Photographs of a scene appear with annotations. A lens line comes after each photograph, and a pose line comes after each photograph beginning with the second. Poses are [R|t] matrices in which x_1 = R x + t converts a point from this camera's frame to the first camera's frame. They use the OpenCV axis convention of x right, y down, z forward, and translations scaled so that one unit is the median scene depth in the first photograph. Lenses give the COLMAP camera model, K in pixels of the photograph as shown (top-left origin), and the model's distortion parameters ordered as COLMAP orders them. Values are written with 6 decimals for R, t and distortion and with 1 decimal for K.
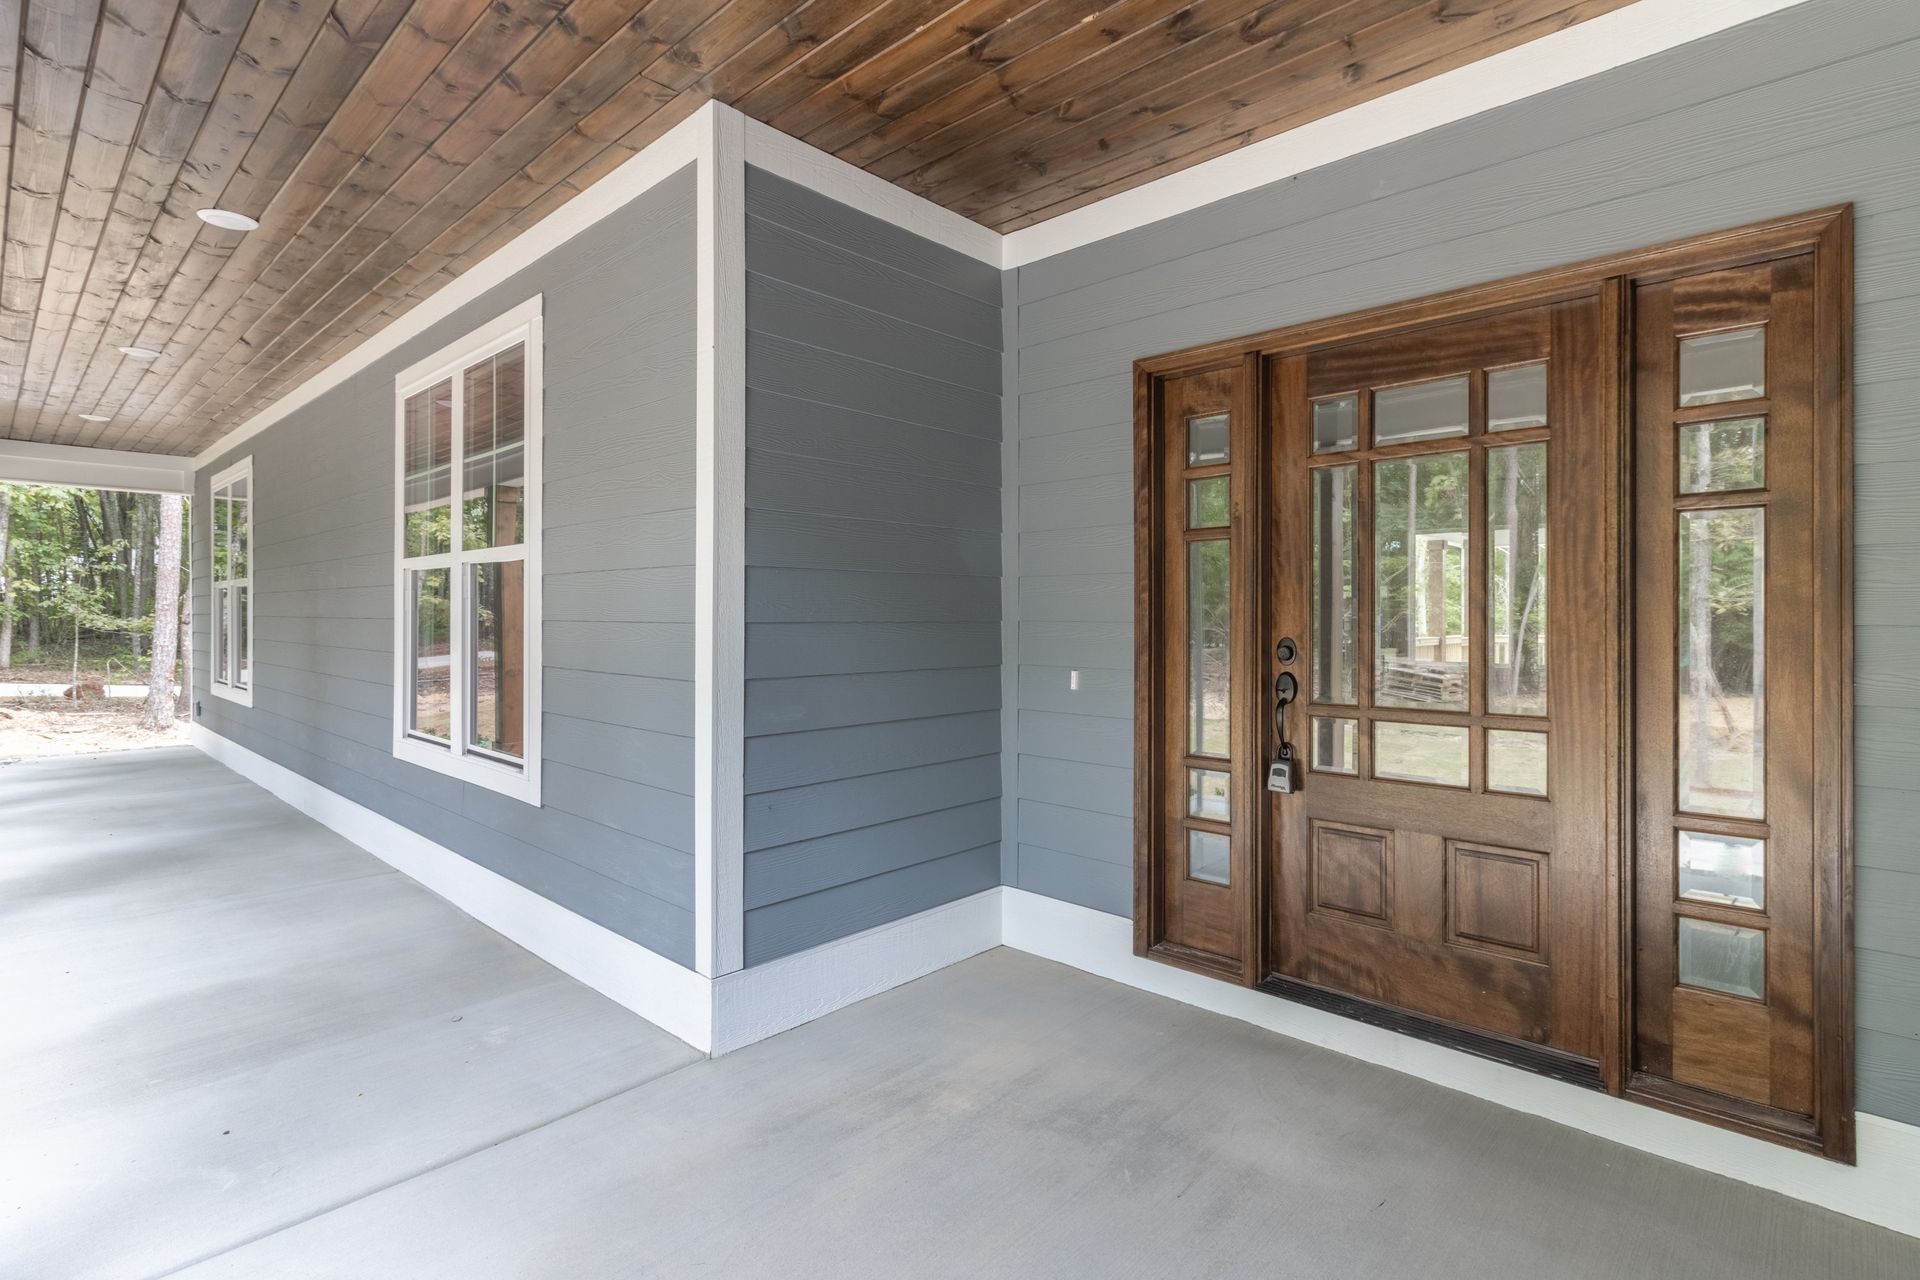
lens RADIAL K [[903.2, 0, 970.9], [0, 903.2, 628.2], [0, 0, 1]] dist [0.002963, -0.000056]
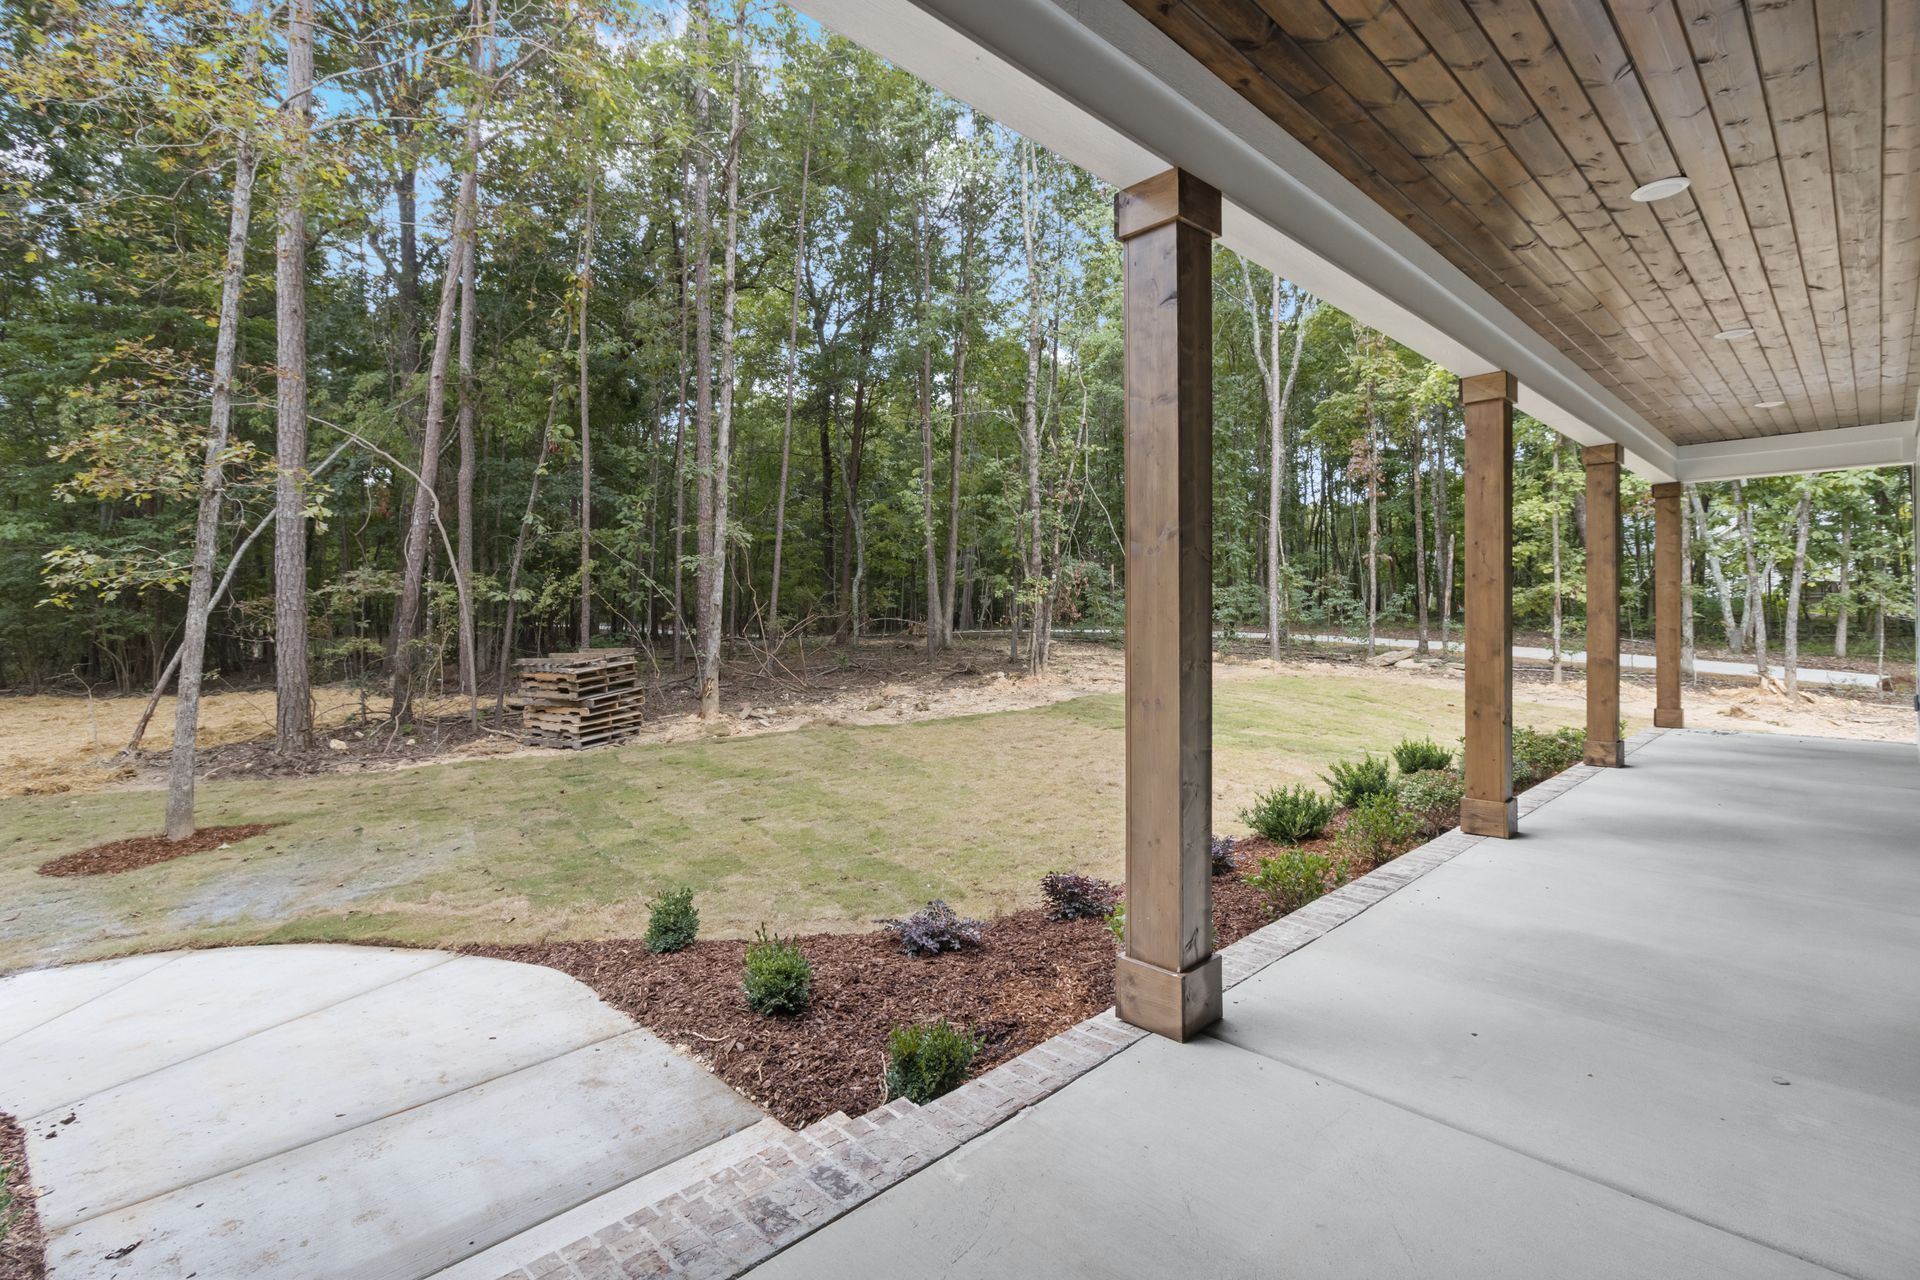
lens RADIAL K [[900.1, 0, 938.0], [0, 900.1, 605.4], [0, 0, 1]] dist [0.000375, -0.000206]
pose [[-0.066575, -0.009013, -0.997741, 0.231433], [-0.009844, 0.999916, -0.008376, 0.027767], [0.997733, 0.009264, -0.066658, 0.276326]]
